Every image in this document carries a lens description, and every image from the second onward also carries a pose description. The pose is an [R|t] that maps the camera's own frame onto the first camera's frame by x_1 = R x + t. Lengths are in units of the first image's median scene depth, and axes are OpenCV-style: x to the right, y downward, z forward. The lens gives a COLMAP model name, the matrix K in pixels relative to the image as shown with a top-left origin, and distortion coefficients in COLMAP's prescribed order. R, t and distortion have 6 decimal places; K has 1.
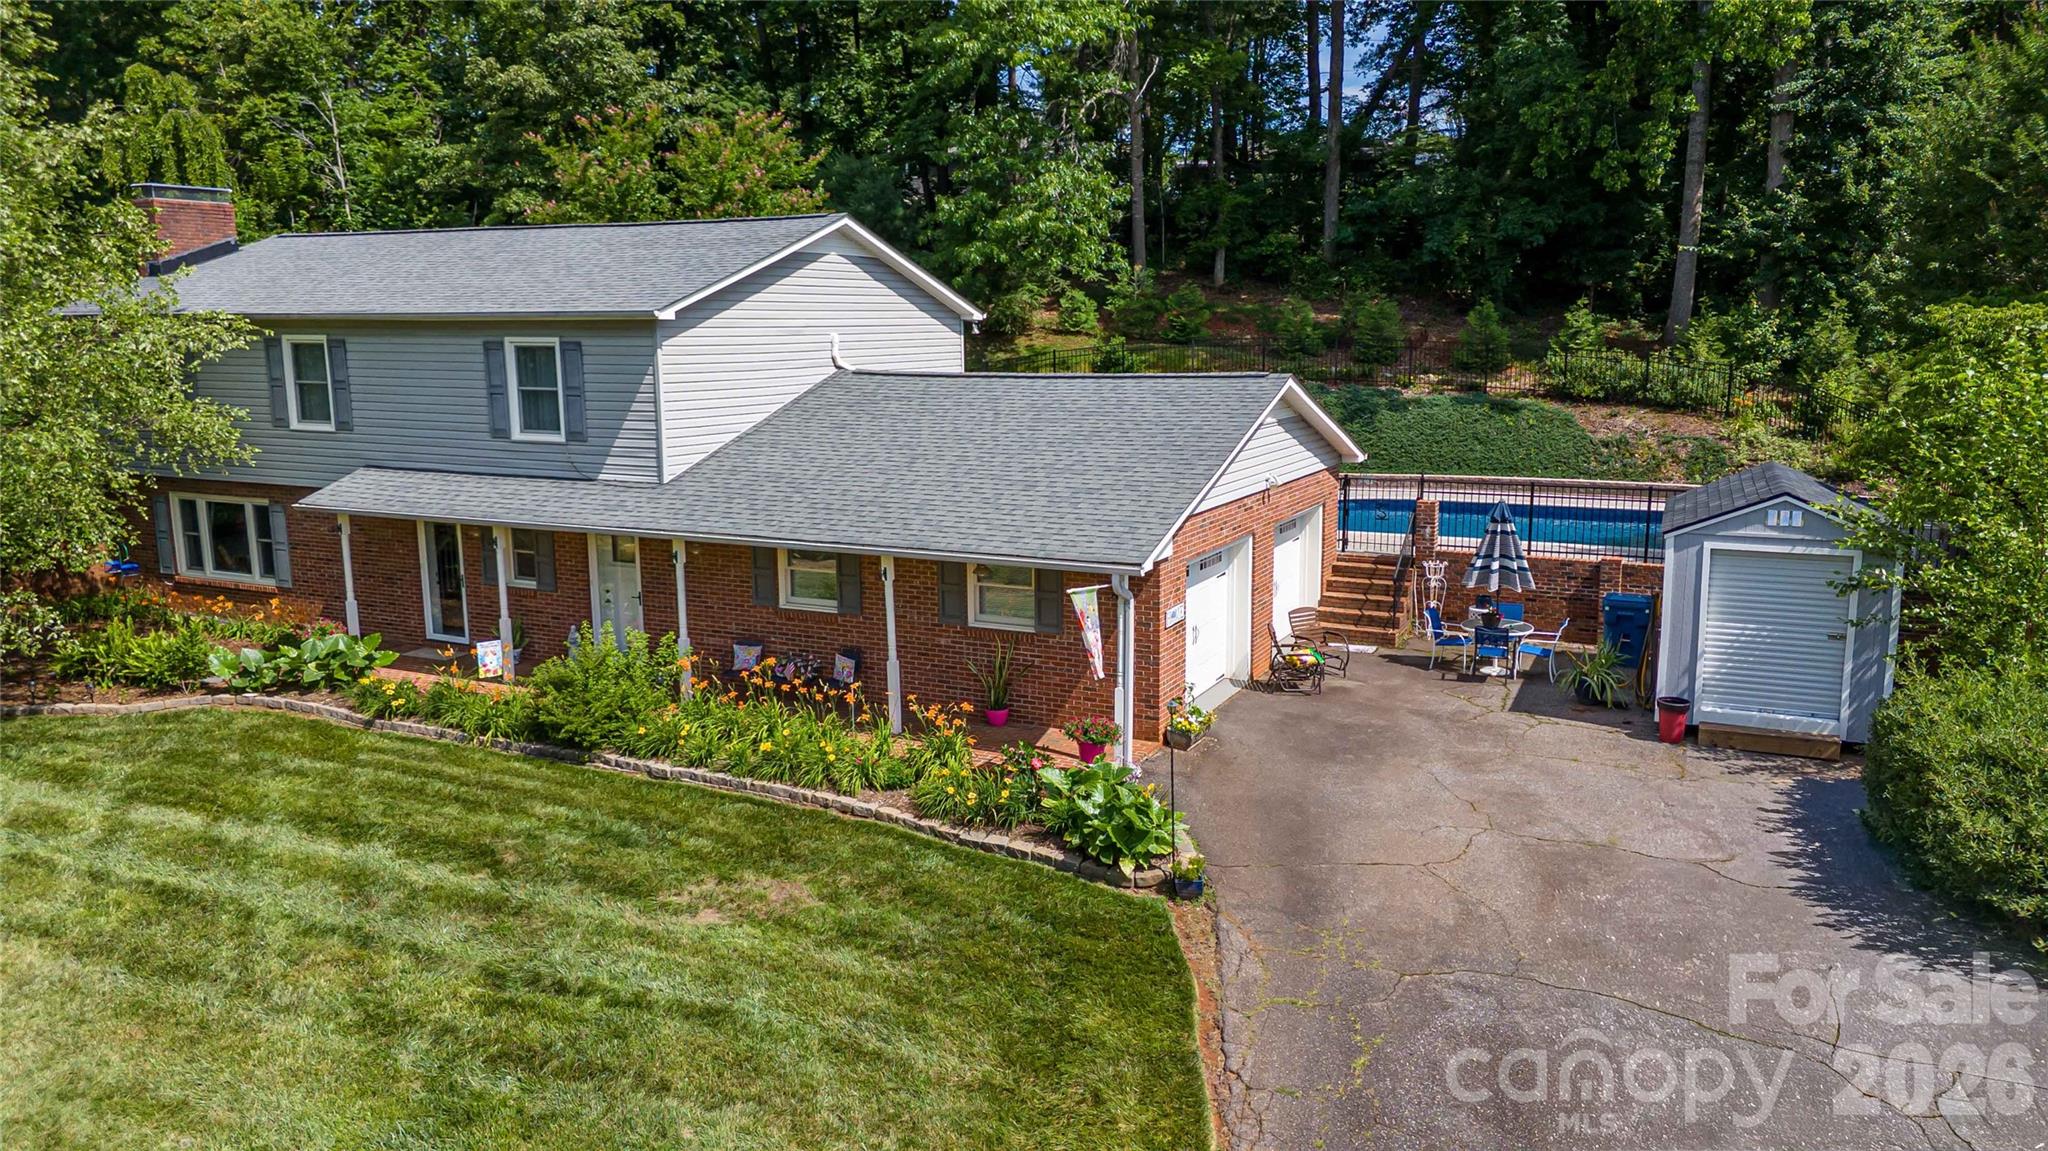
lens RADIAL K [[1397.9, 0, 1018.6], [0, 1397.9, 601.7], [0, 0, 1]] dist [0.060178, -0.082862]
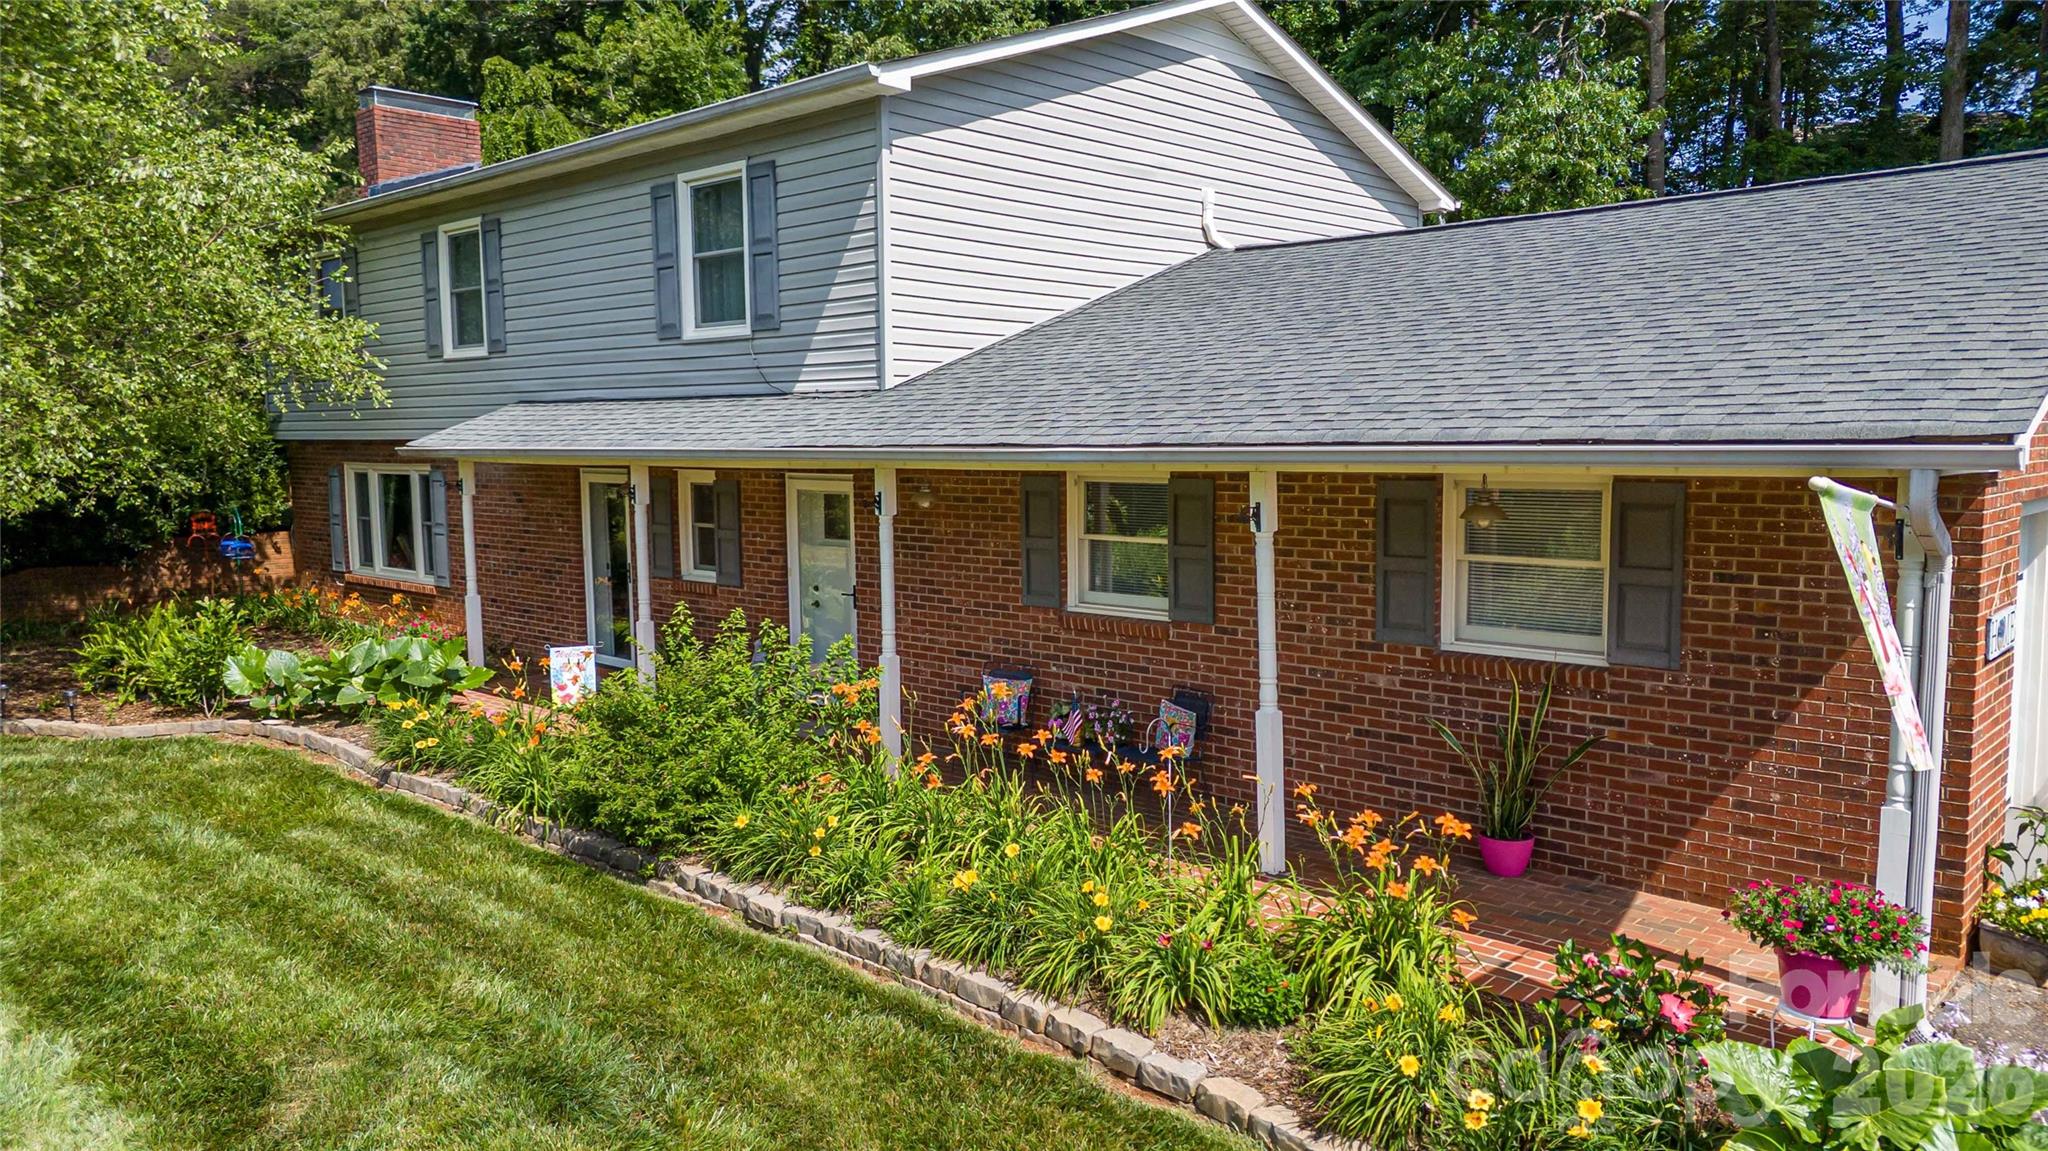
lens RADIAL K [[1427.7, 0, 1013.0], [0, 1427.7, 574.3], [0, 0, 1]] dist [0.091292, -0.096385]
pose [[0.956506, 0.025747, -0.290575, -0.037076], [-0.051806, 0.995257, -0.082345, 0.043251], [0.287077, 0.093817, 0.953302, 0.554836]]
